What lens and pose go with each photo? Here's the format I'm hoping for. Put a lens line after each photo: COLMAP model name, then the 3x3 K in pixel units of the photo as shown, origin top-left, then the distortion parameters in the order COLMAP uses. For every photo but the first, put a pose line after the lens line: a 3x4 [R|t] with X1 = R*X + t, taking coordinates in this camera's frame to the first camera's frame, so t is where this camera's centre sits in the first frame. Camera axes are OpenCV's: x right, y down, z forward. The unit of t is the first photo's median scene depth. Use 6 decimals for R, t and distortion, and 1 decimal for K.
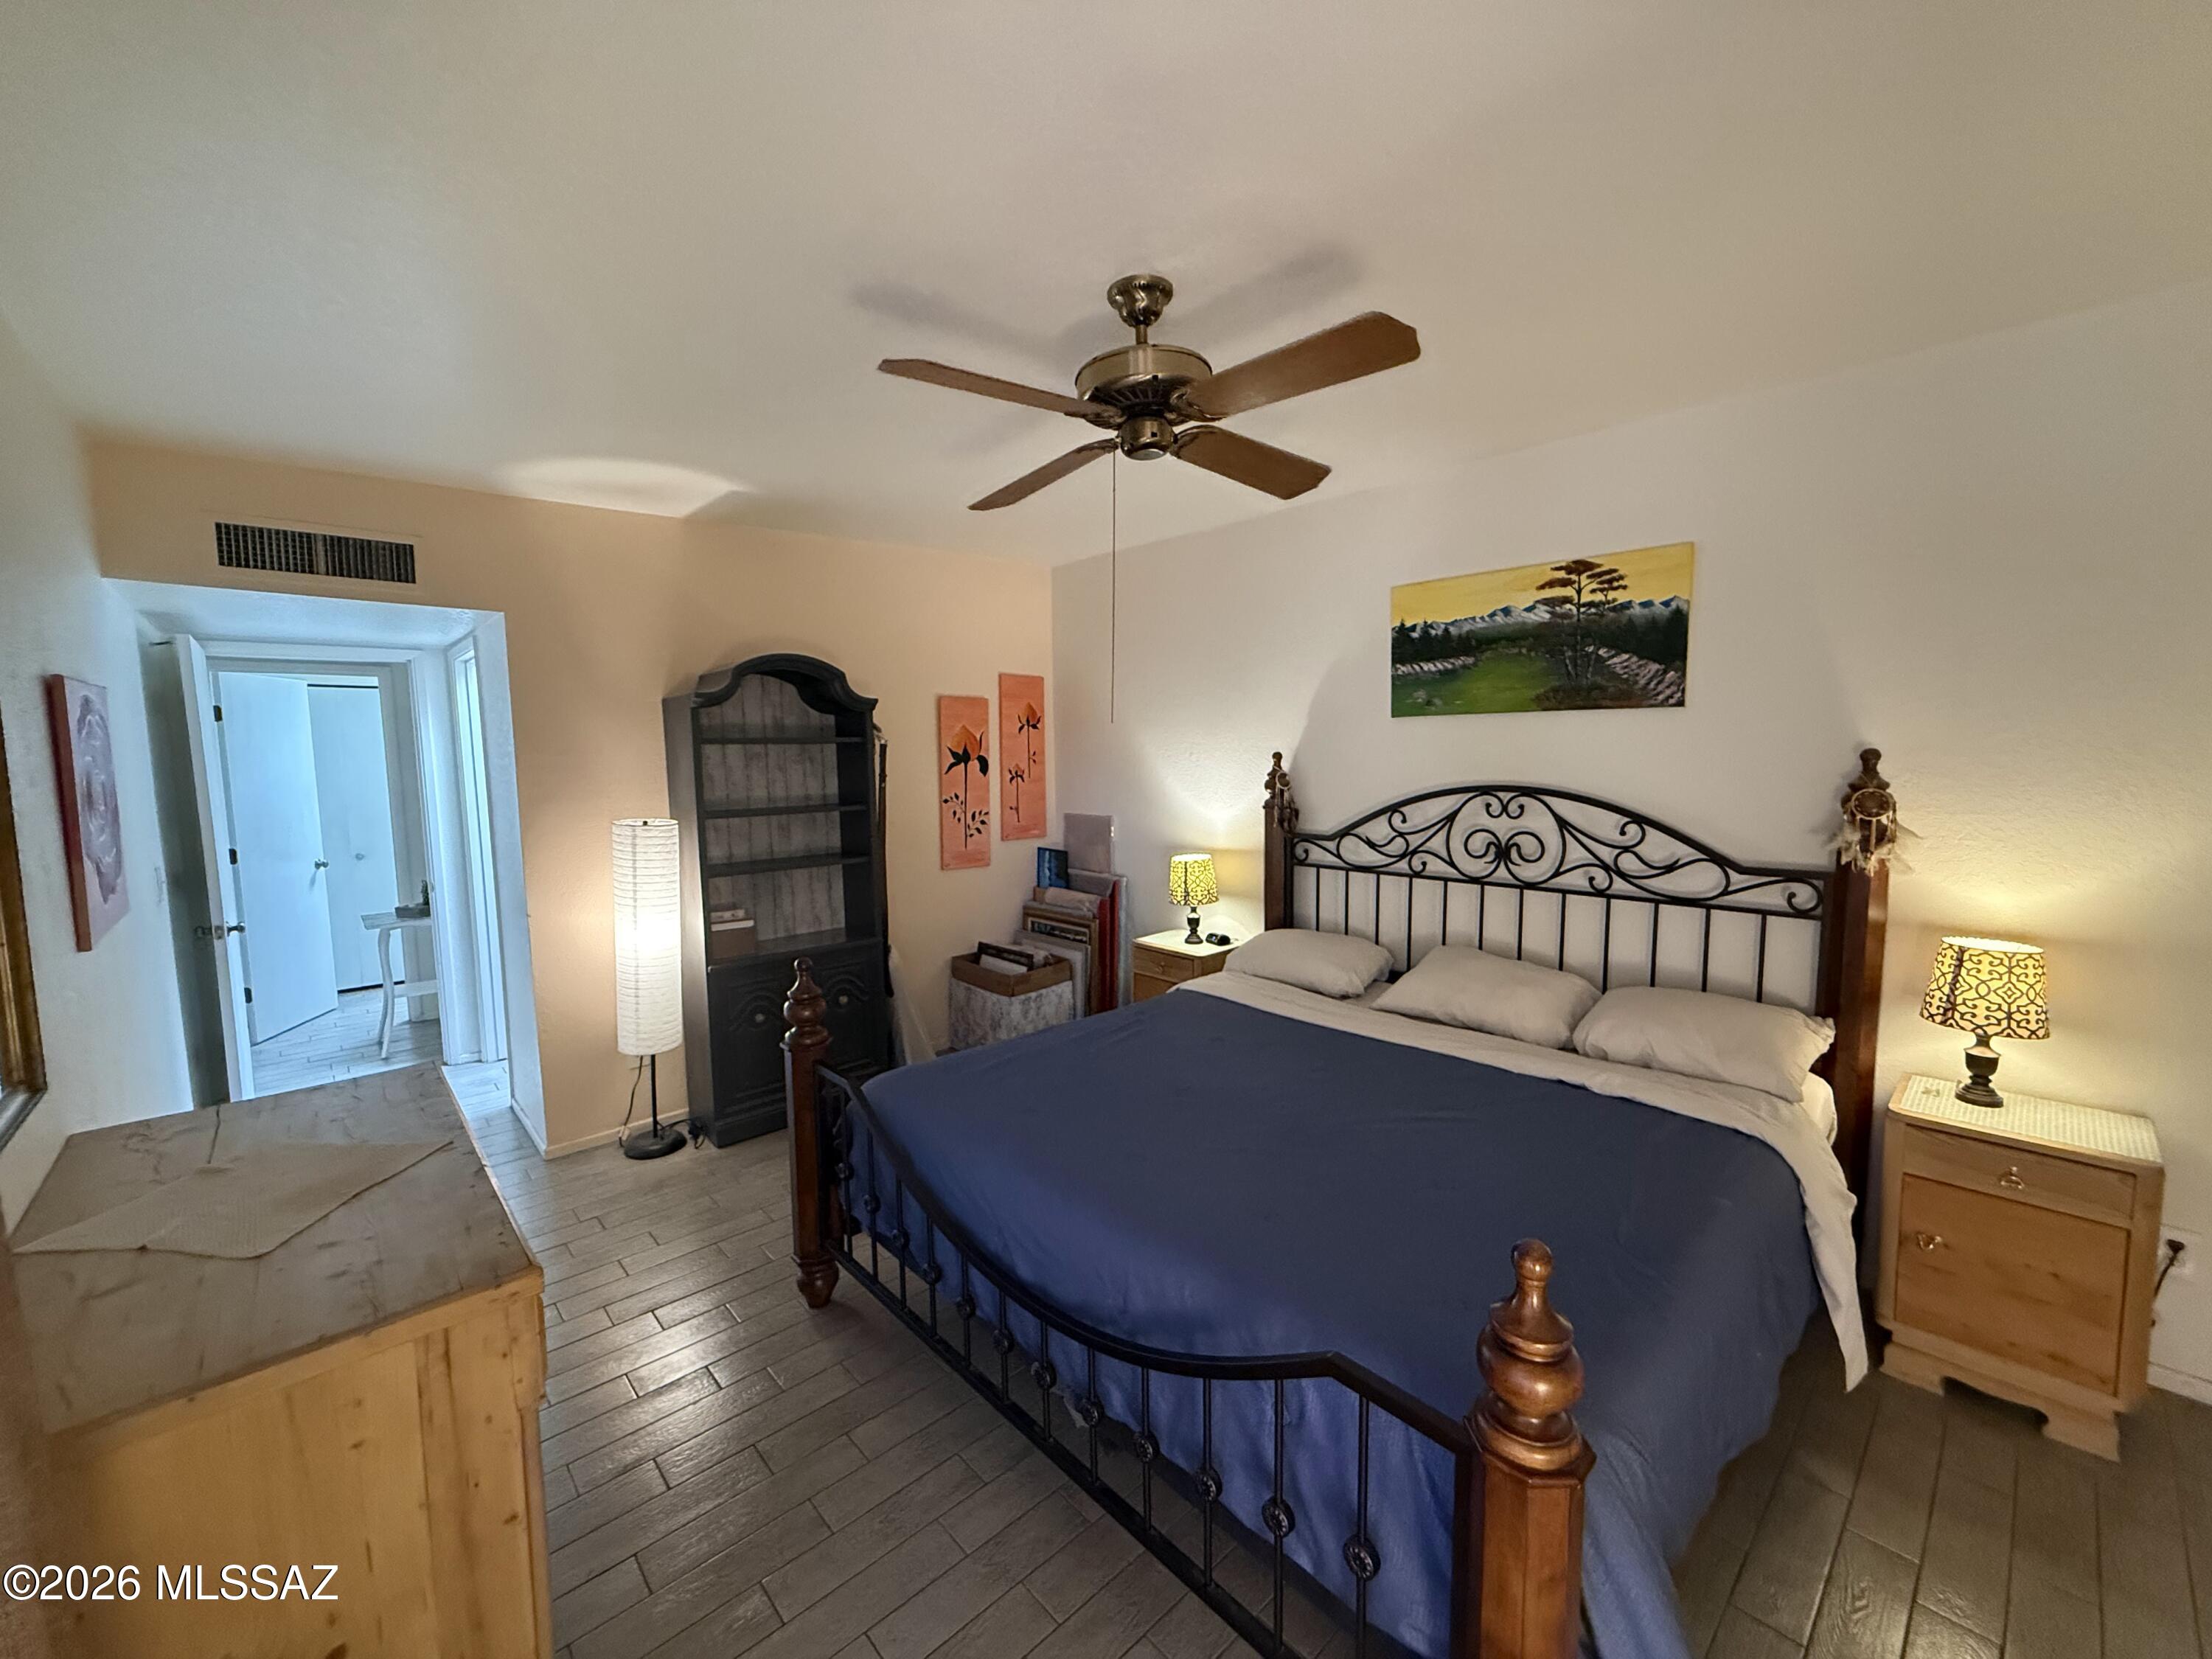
lens RADIAL K [[881.1, 0, 1102.5], [0, 881.1, 814.1], [0, 0, 1]] dist [0.000702, -0.001071]
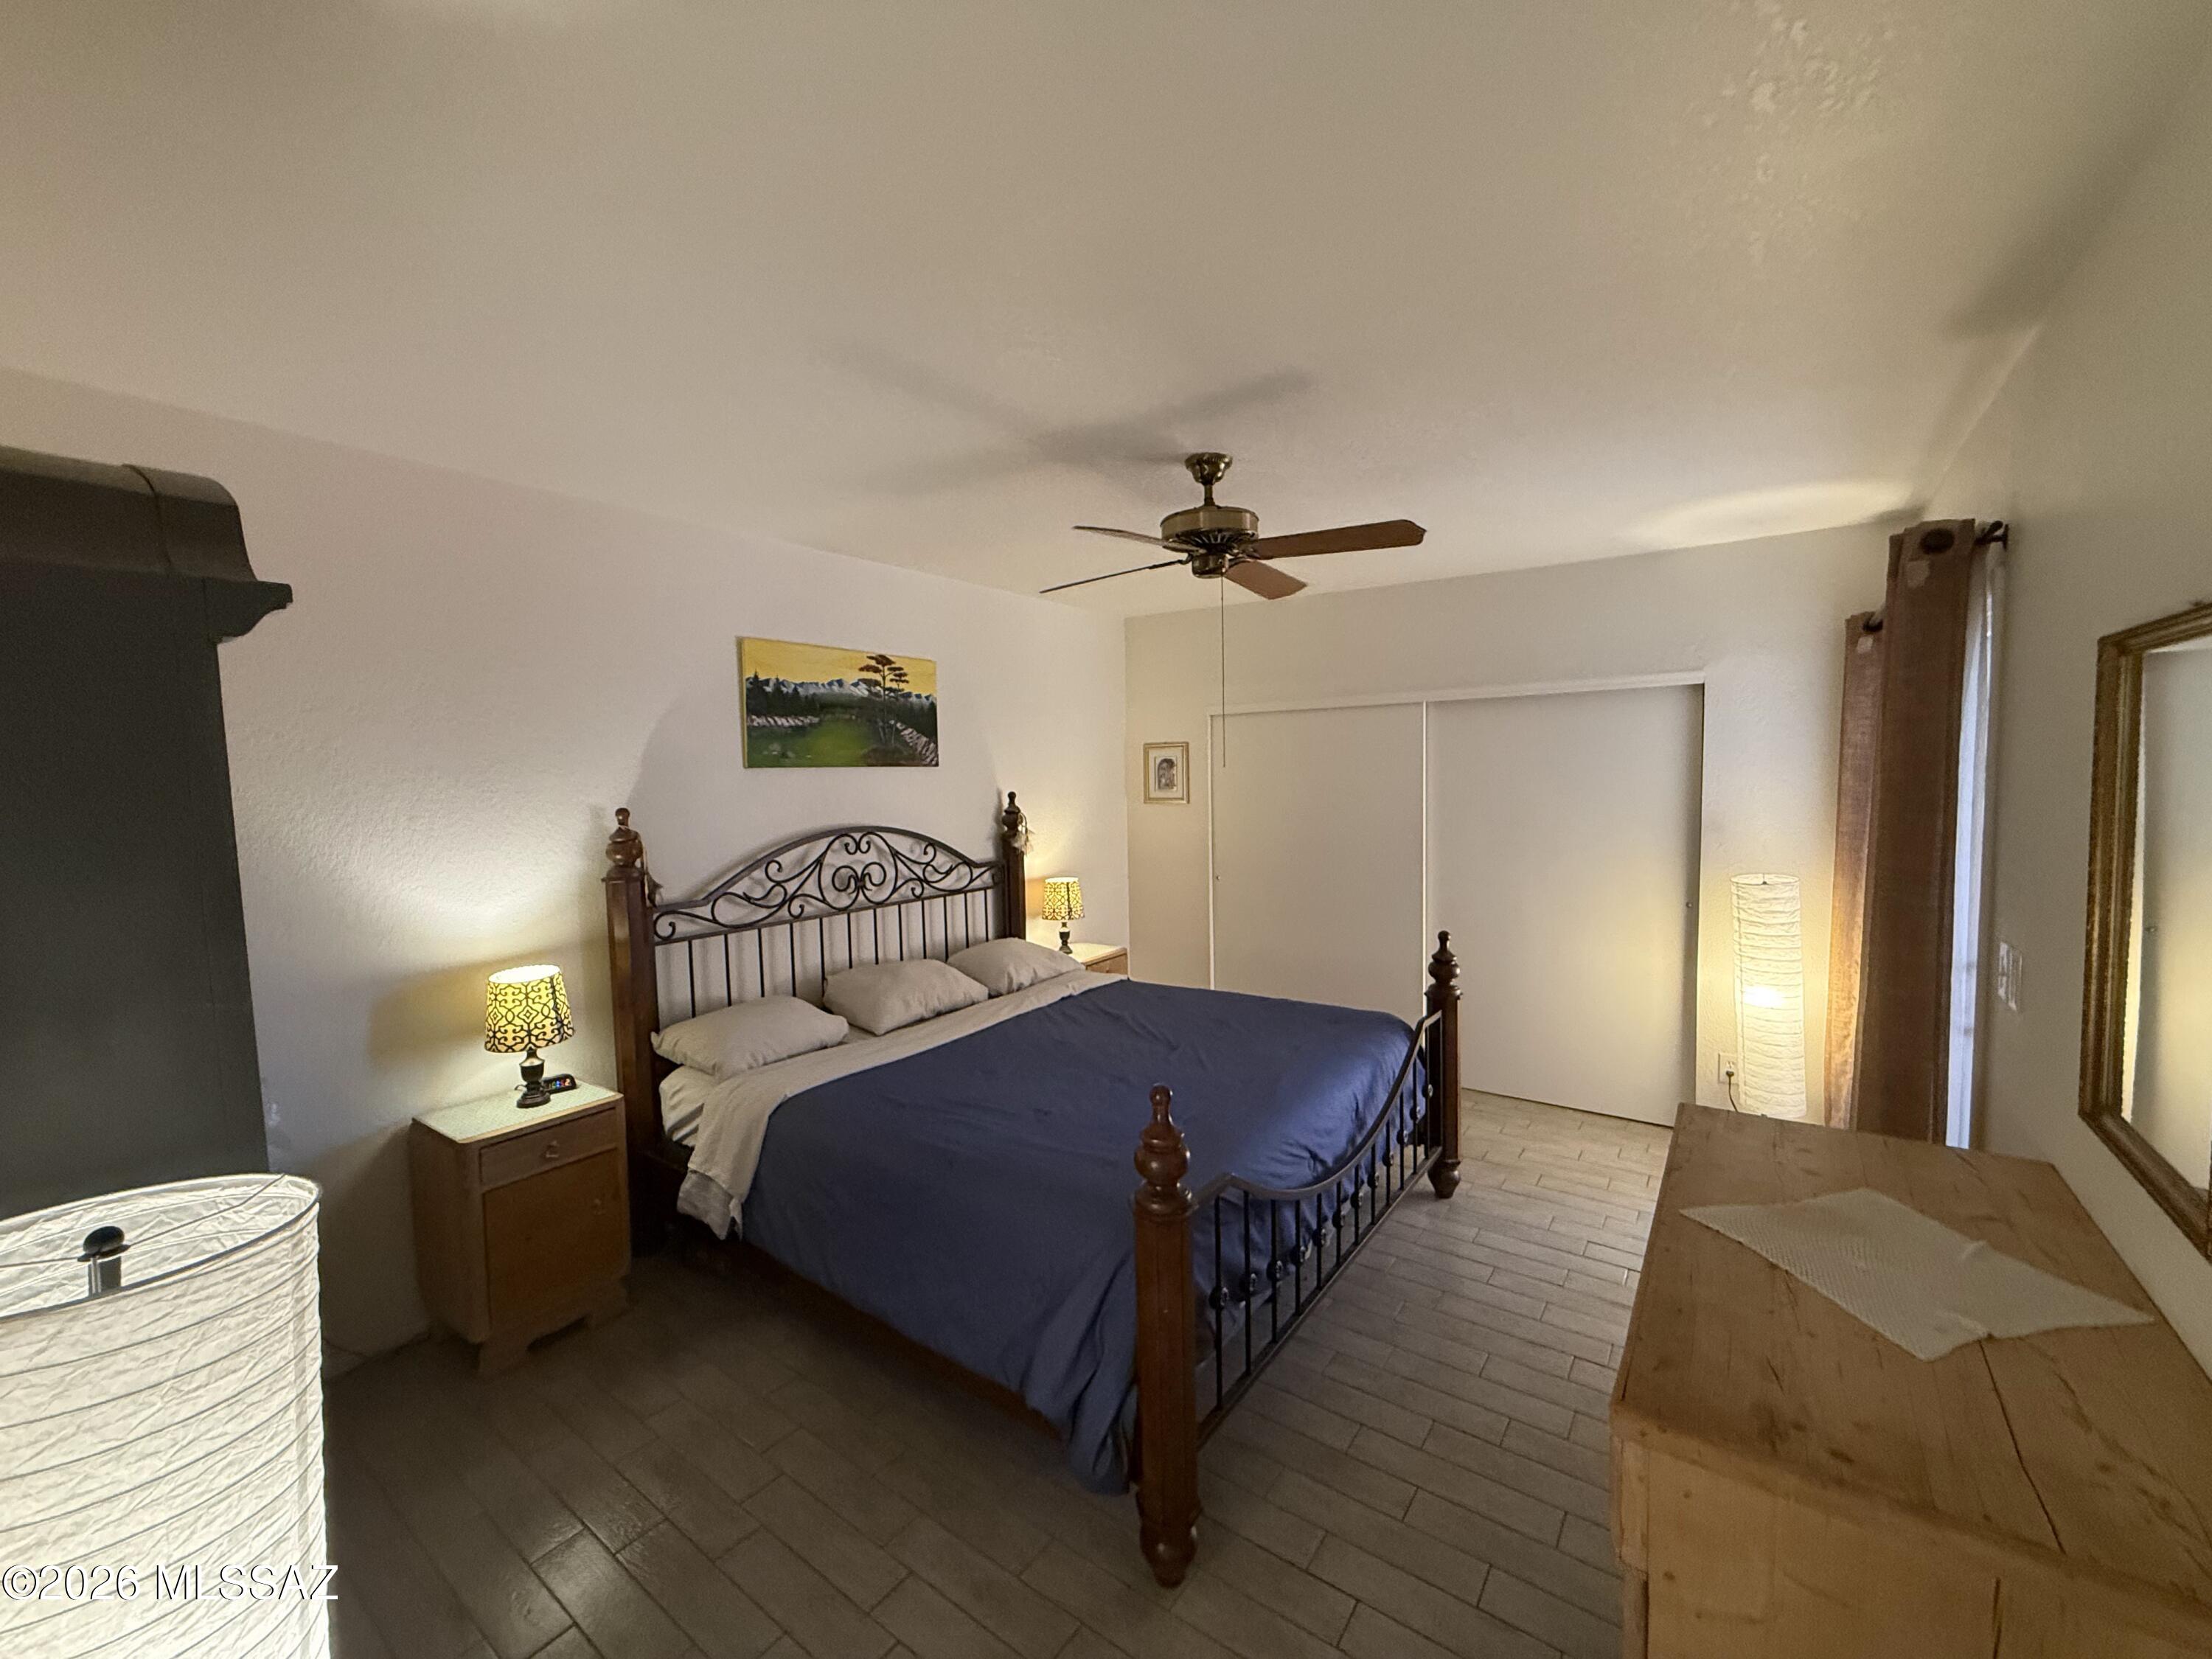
lens RADIAL K [[881.1, 0, 1103.9], [0, 881.1, 844.1], [0, 0, 1]] dist [0.000702, -0.001071]
pose [[-0.189436, -0.042834, 0.980958, -0.788723], [0.117006, 0.990945, 0.065866, -0.048812], [-0.974897, 0.127255, -0.182708, 0.886237]]
